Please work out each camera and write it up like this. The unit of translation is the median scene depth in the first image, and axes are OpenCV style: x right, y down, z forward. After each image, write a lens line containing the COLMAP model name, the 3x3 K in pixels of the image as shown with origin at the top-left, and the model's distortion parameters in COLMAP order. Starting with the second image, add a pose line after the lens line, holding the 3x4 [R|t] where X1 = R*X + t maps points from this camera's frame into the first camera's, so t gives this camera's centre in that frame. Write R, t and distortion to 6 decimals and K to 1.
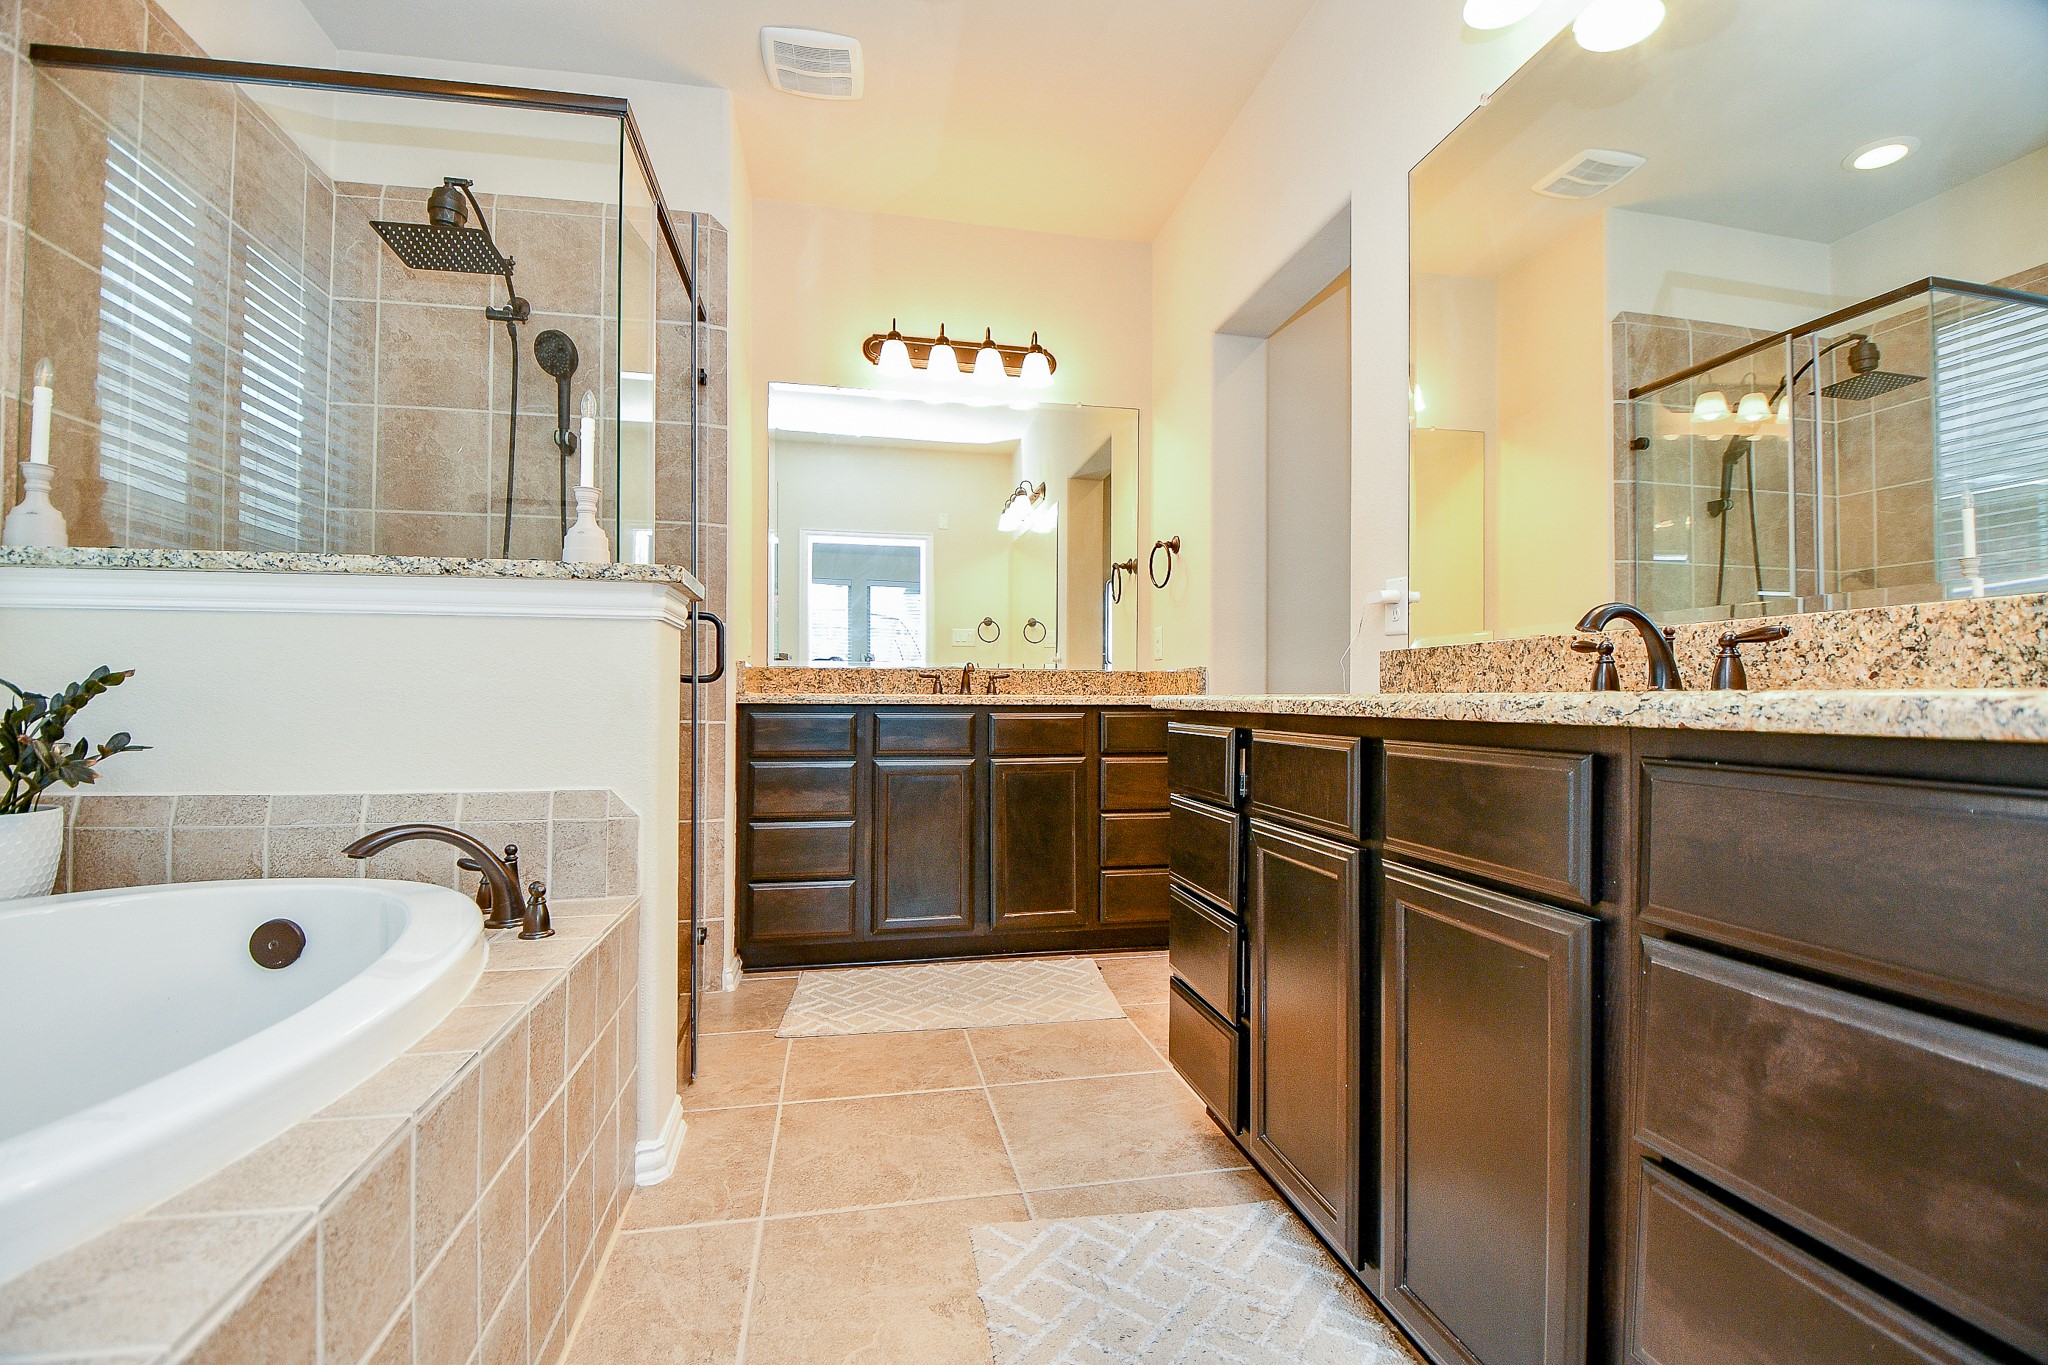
lens RADIAL K [[913.7, 0, 1024.0], [0, 913.7, 682.5], [0, 0, 1]] dist [0.001488, -0.000109]
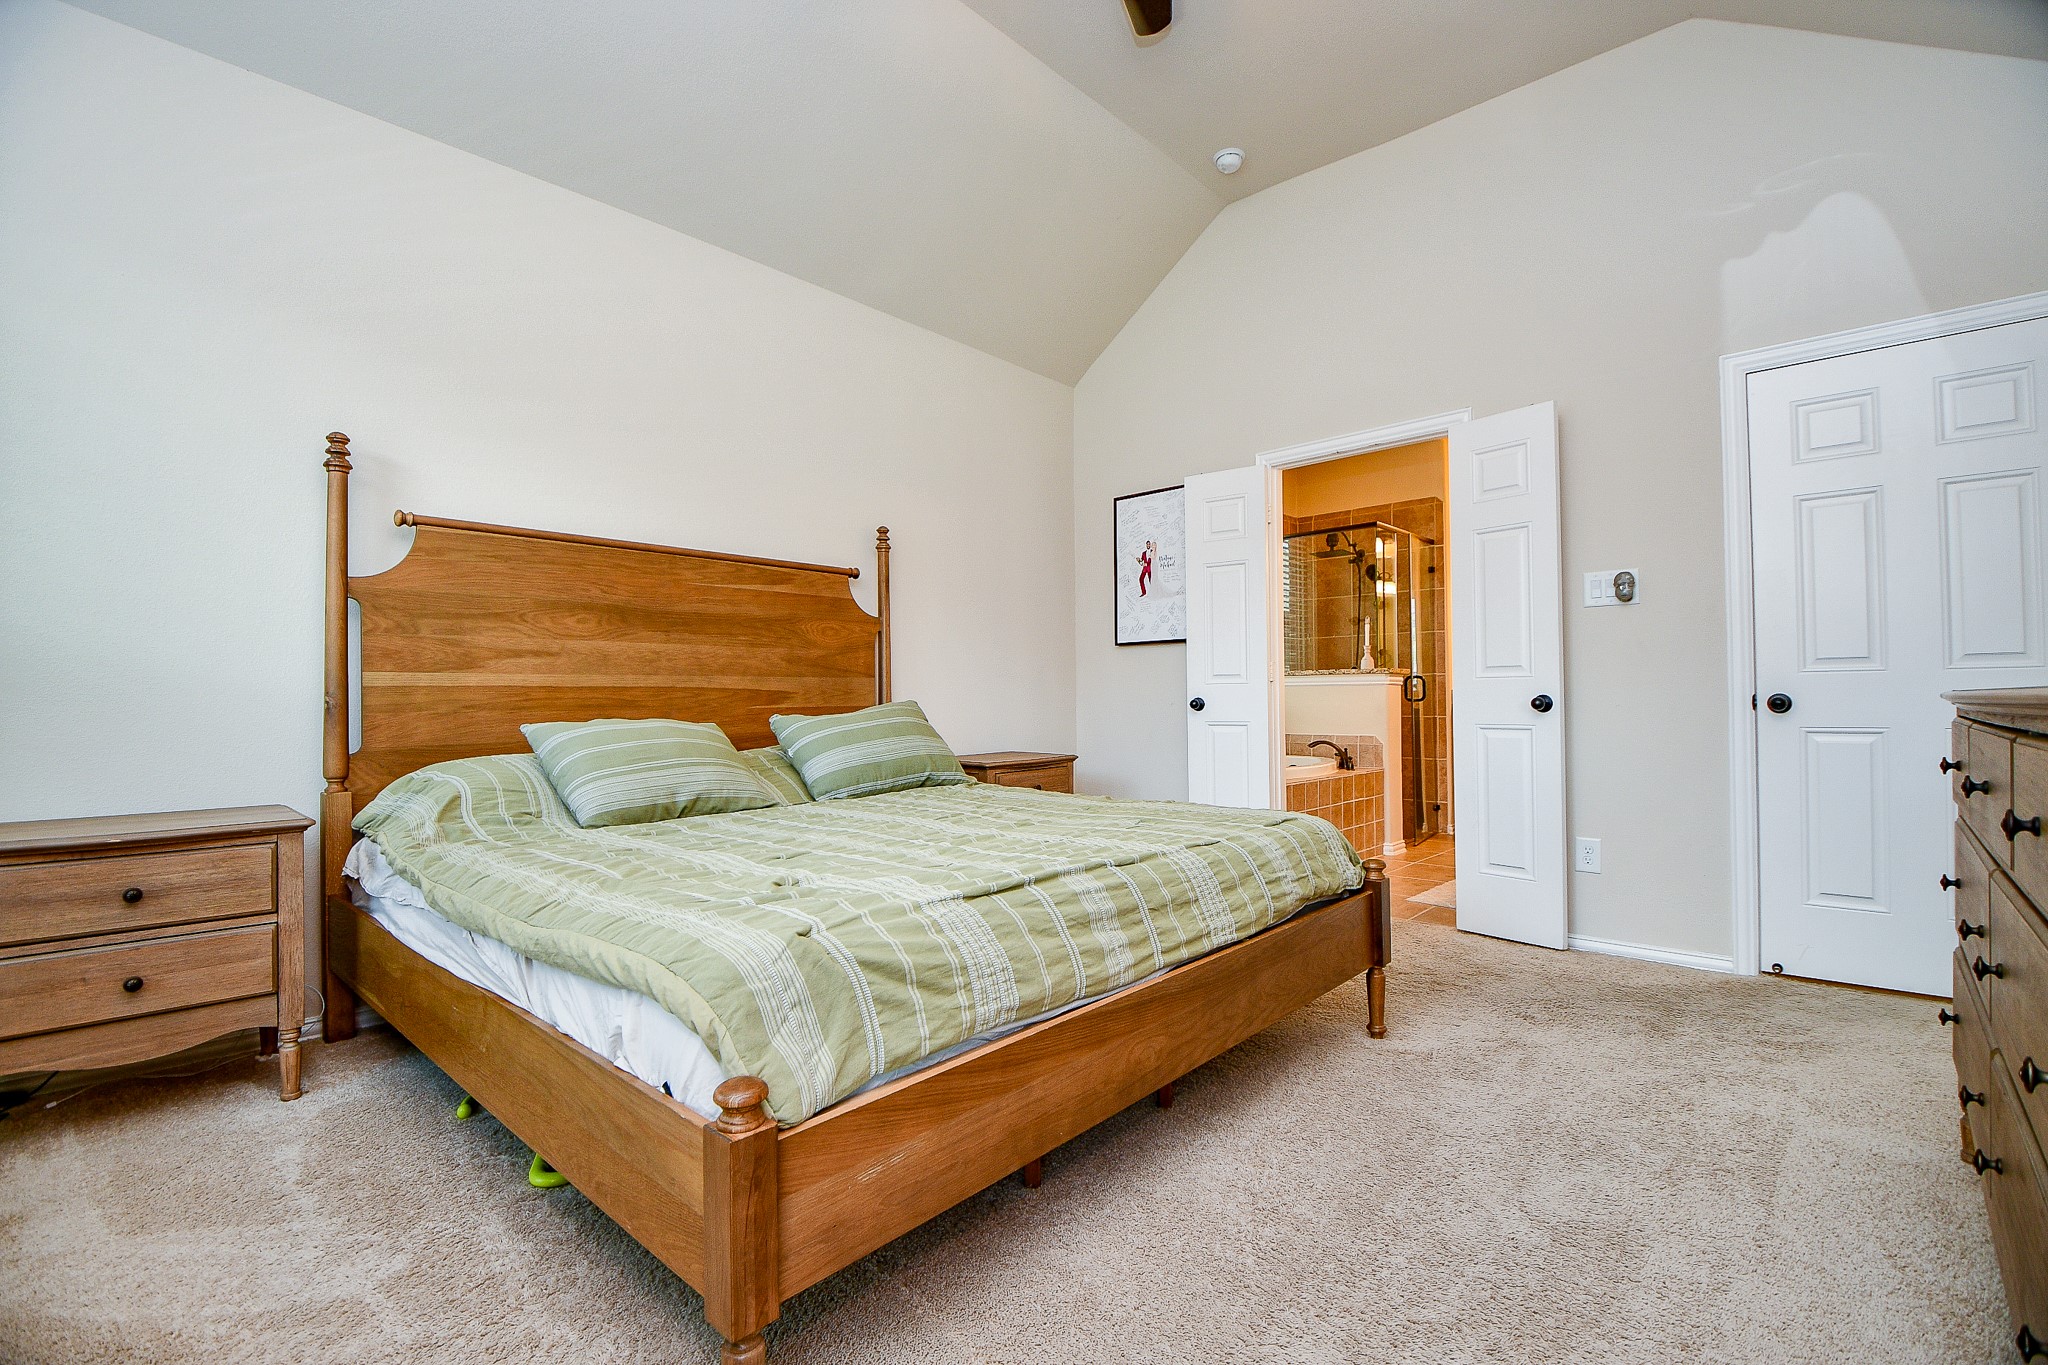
lens RADIAL K [[913.7, 0, 1024.0], [0, 913.7, 682.5], [0, 0, 1]] dist [0.001488, -0.000109]
pose [[0.597543, -0.013547, -0.801722, 1.476765], [0.018217, 0.999829, -0.003317, -0.092565], [0.801630, -0.012623, 0.597687, -2.042286]]
